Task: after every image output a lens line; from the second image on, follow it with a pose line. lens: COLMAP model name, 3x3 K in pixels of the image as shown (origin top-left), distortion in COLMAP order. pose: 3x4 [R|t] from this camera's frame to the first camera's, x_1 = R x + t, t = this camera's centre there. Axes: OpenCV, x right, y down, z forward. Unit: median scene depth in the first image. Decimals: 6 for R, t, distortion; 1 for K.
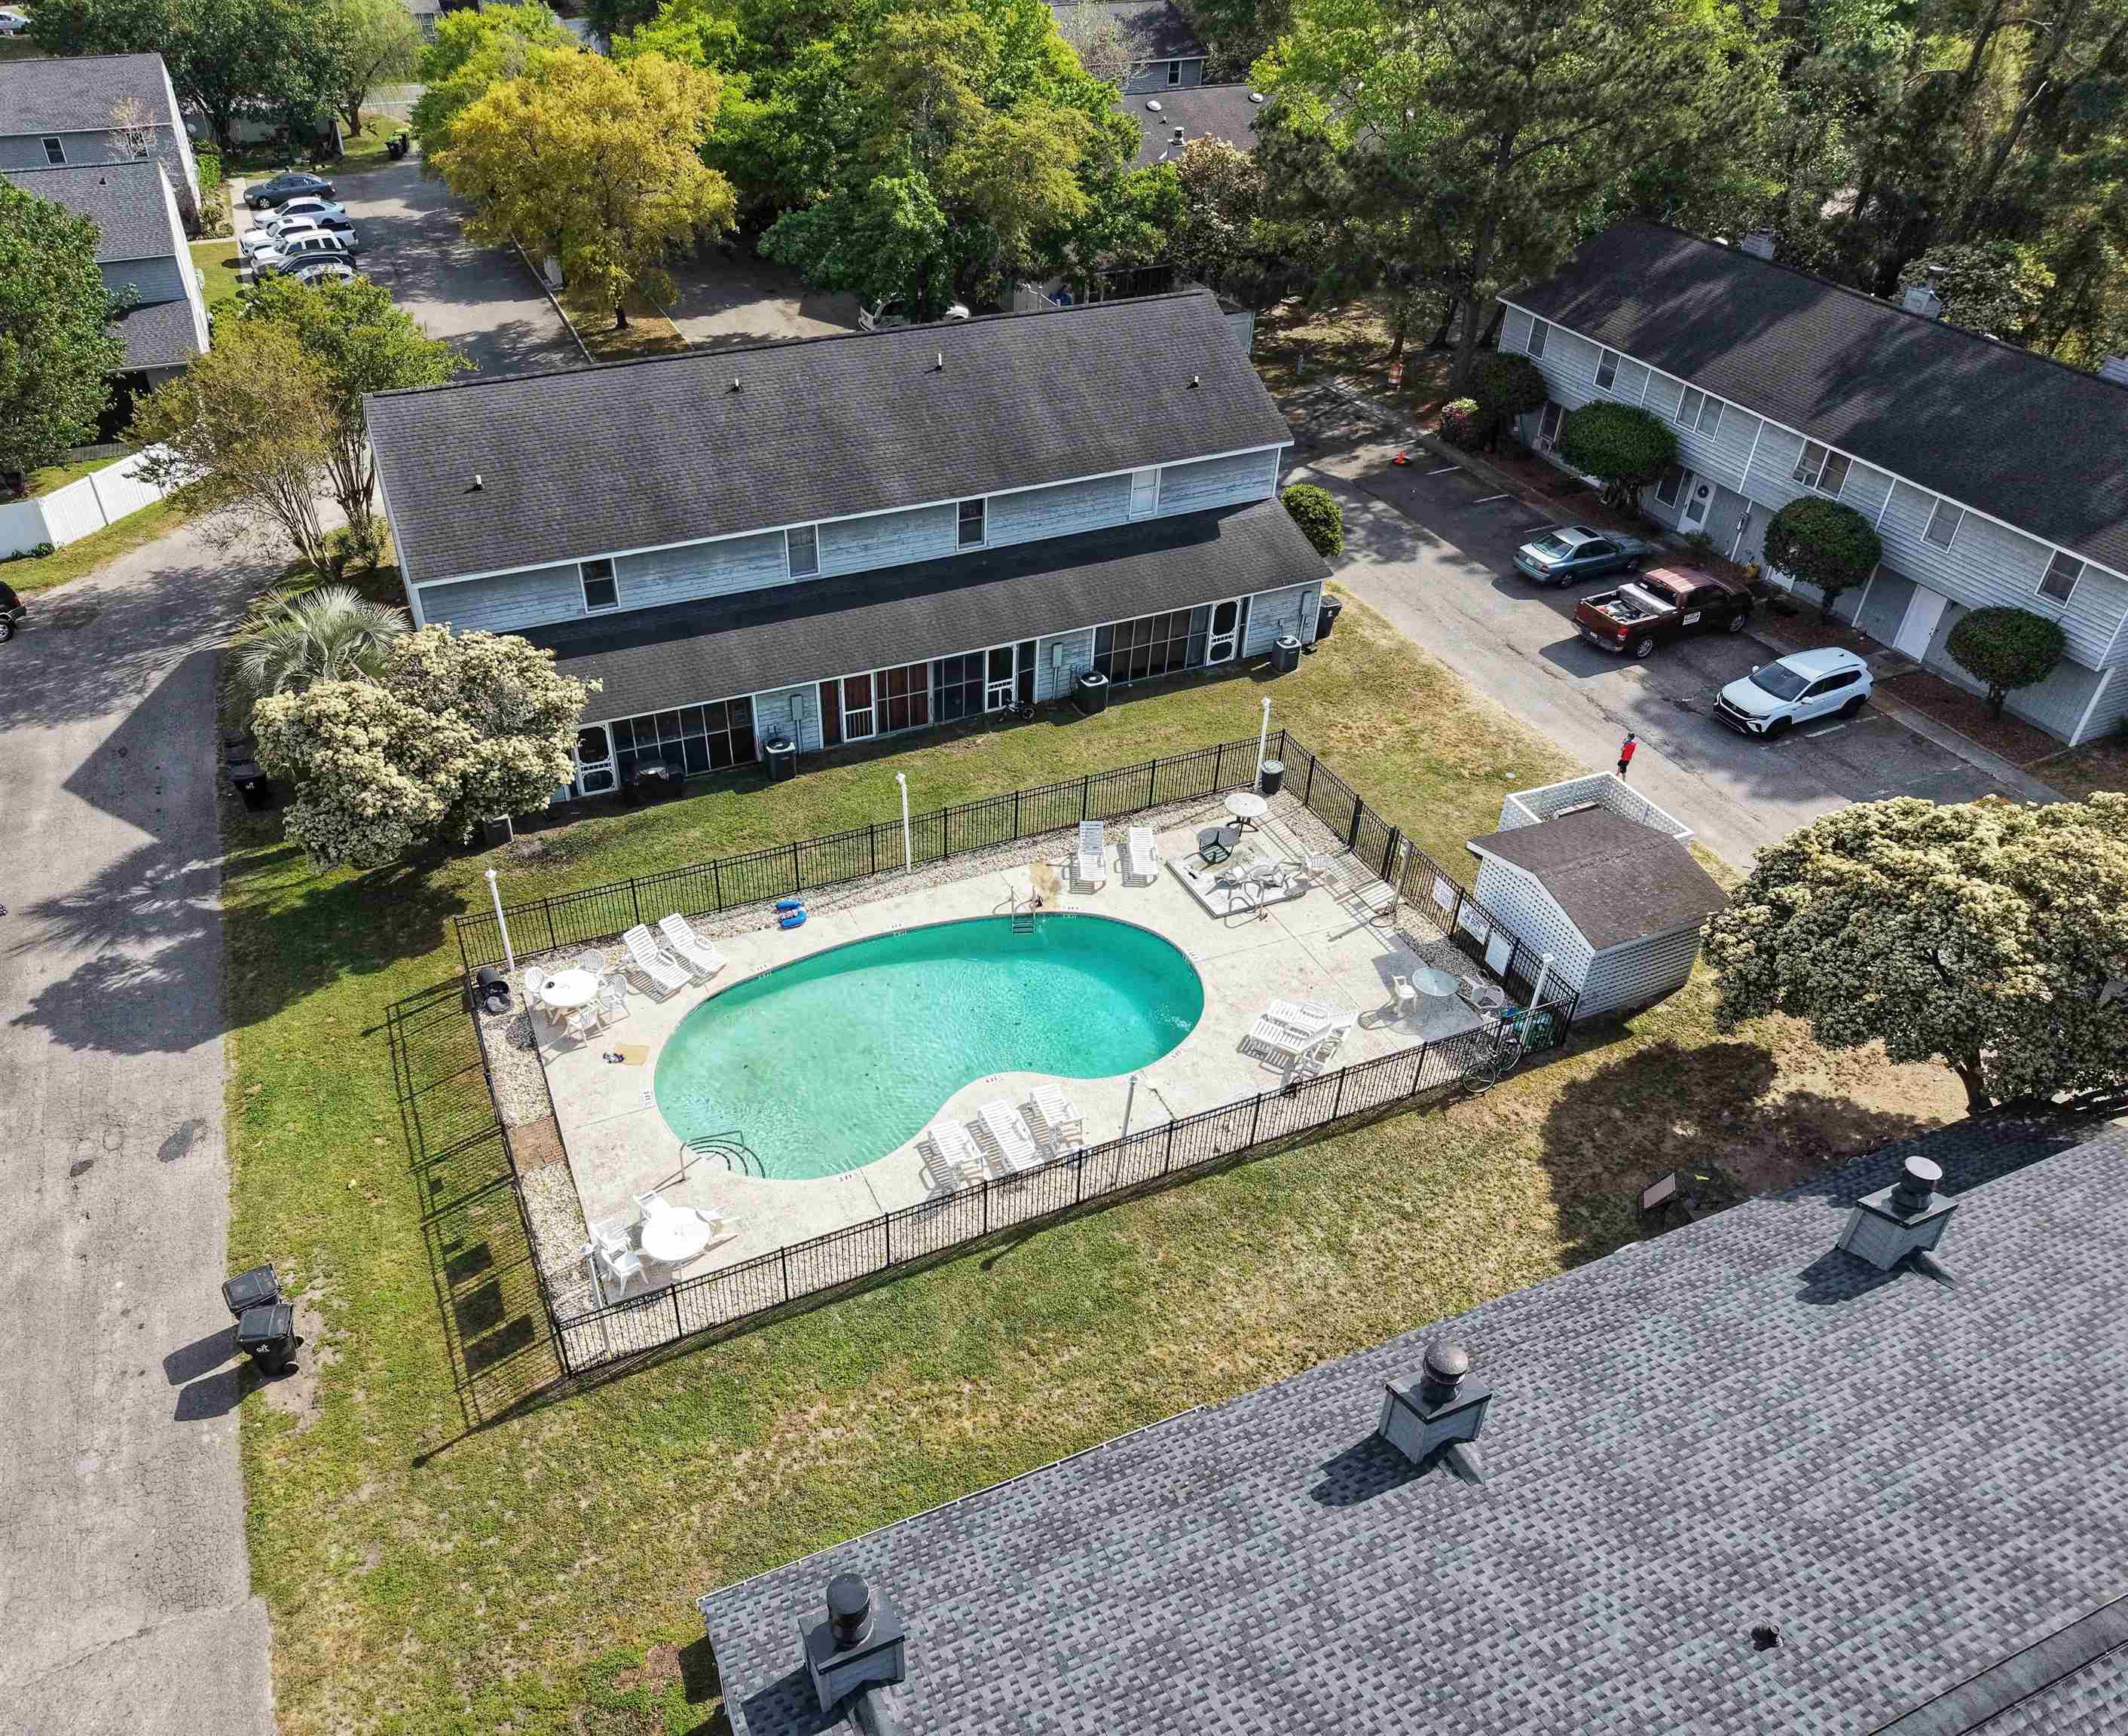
lens RADIAL K [[1539.8, 0, 969.5], [0, 1539.8, 881.3], [0, 0, 1]] dist [0.043465, -0.051199]
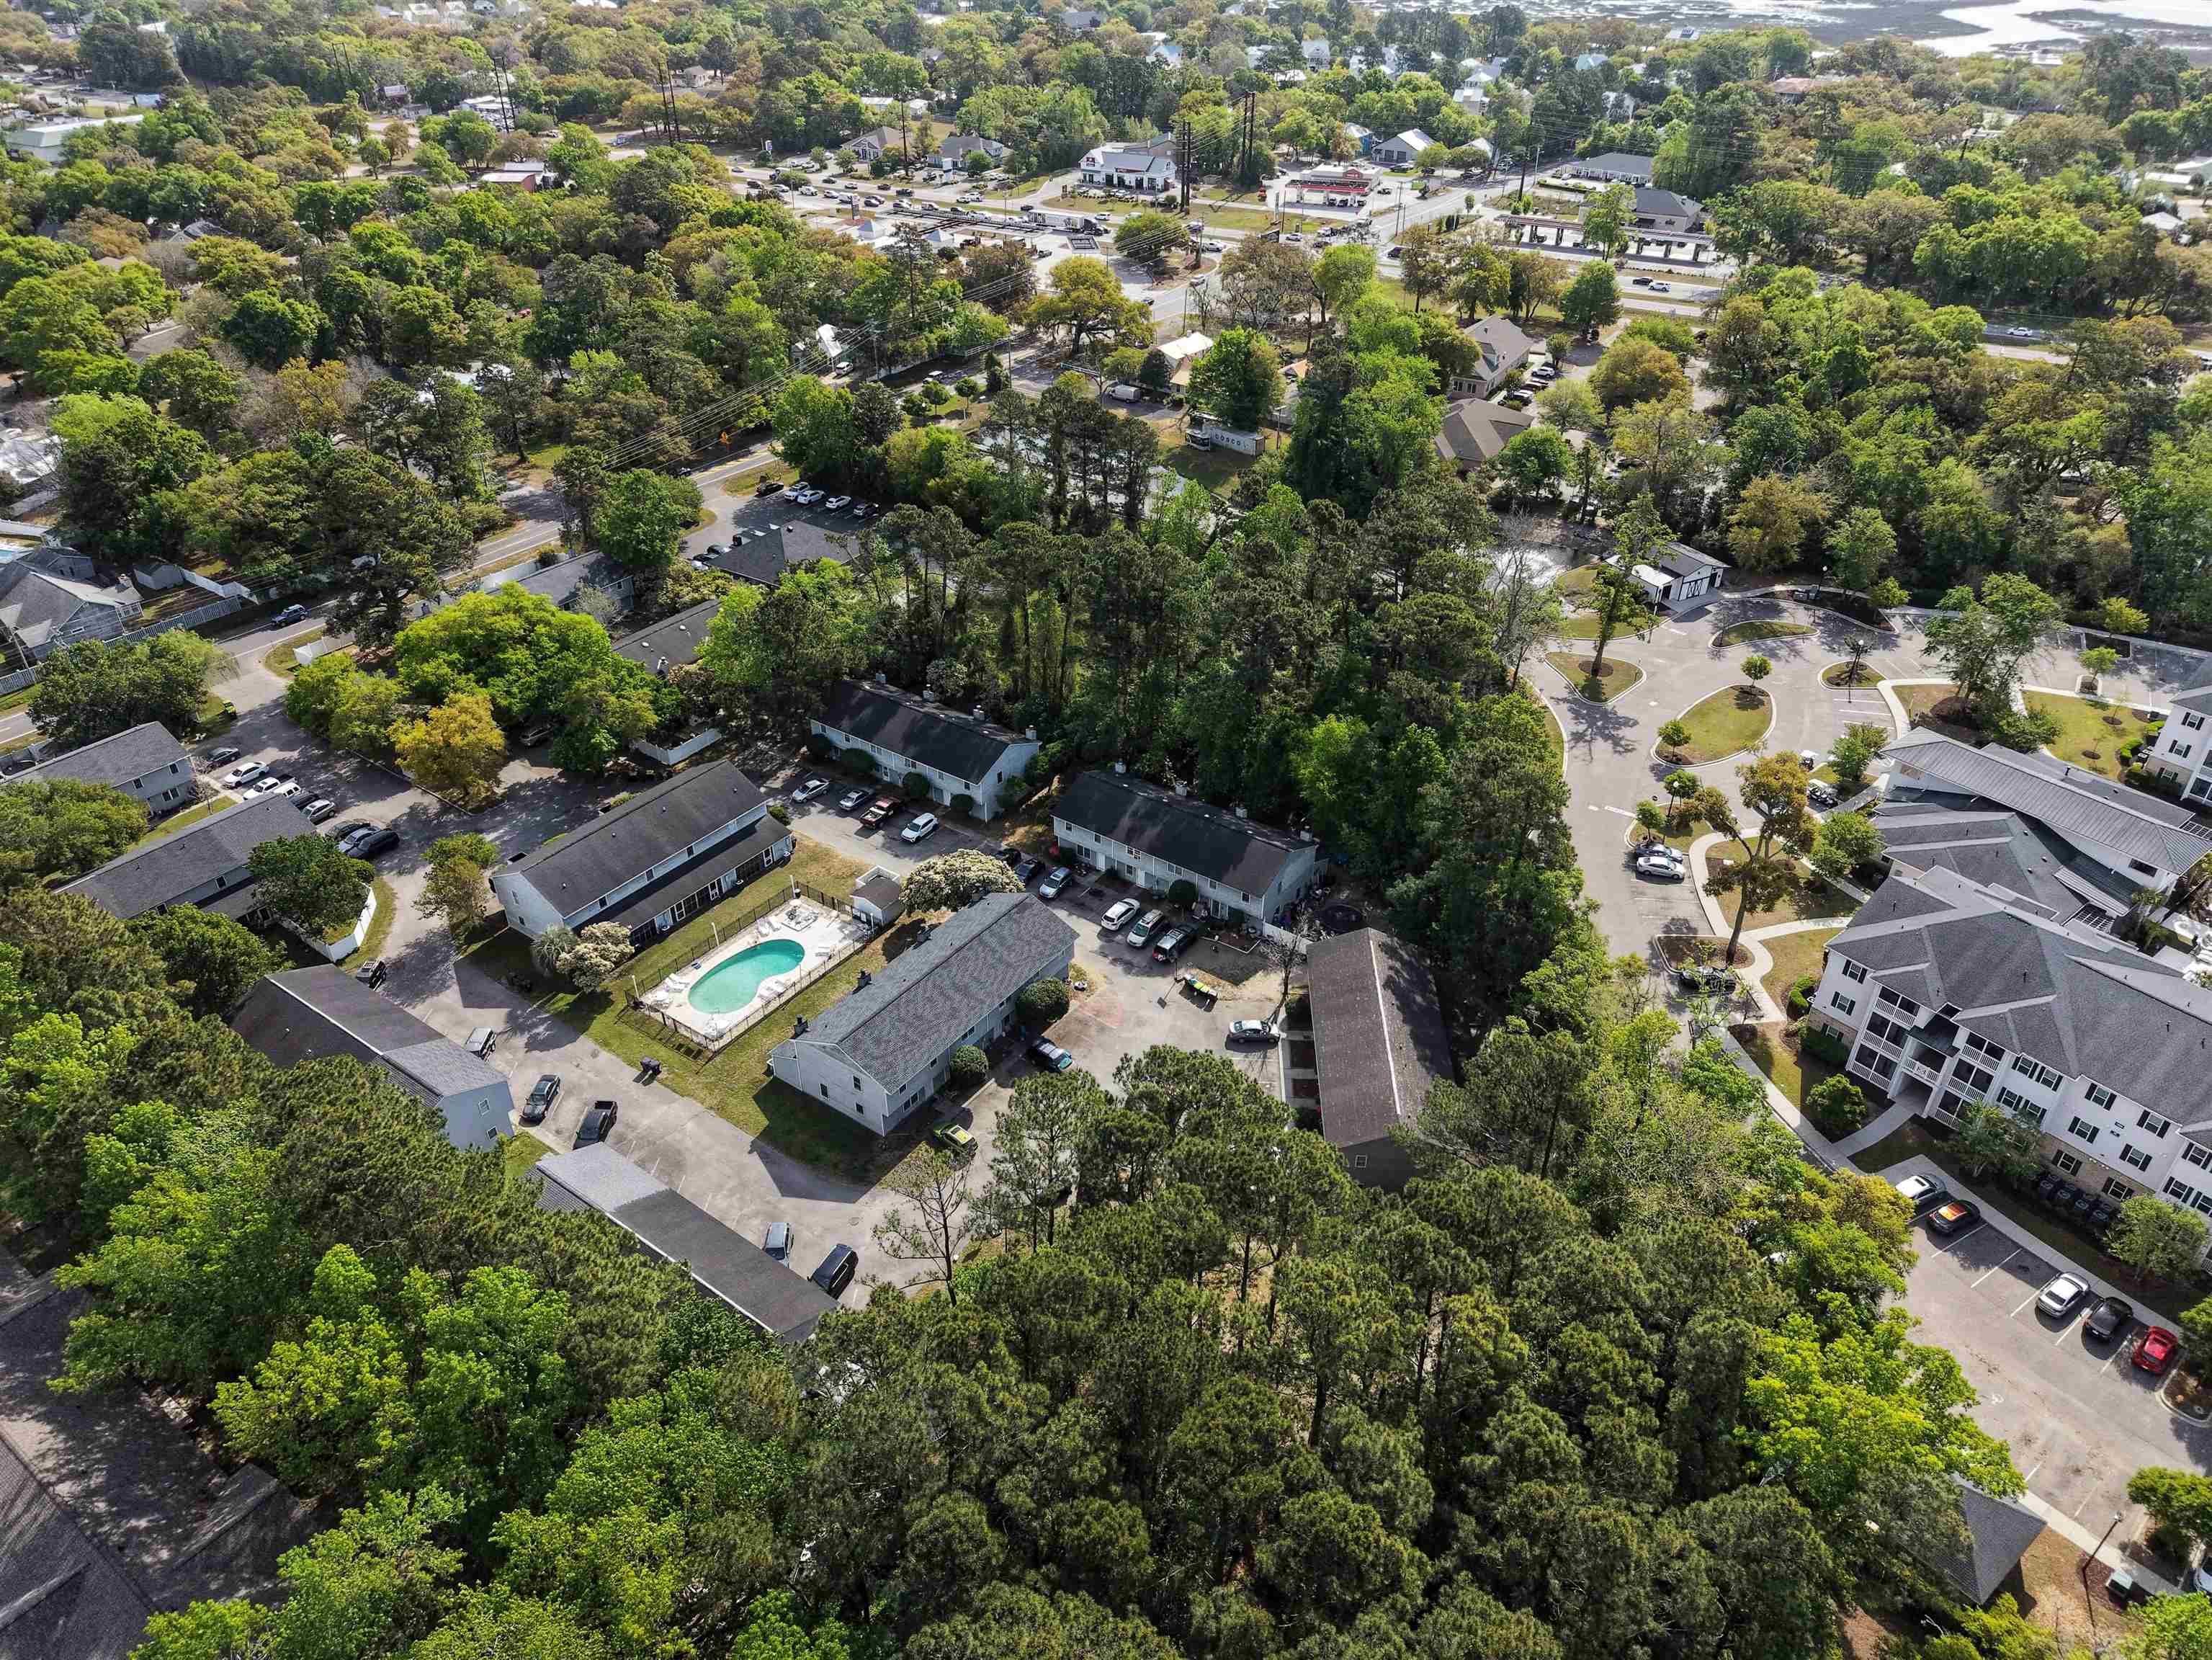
lens RADIAL K [[1479.6, 0, 1106.0], [0, 1479.6, 830.0], [0, 0, 1]] dist [0.051227, -0.084716]
pose [[0.852225, -0.293566, 0.433050, -0.781216], [0.323069, 0.946358, 0.005752, 0.009873], [-0.411509, 0.135003, 0.901352, -2.960783]]
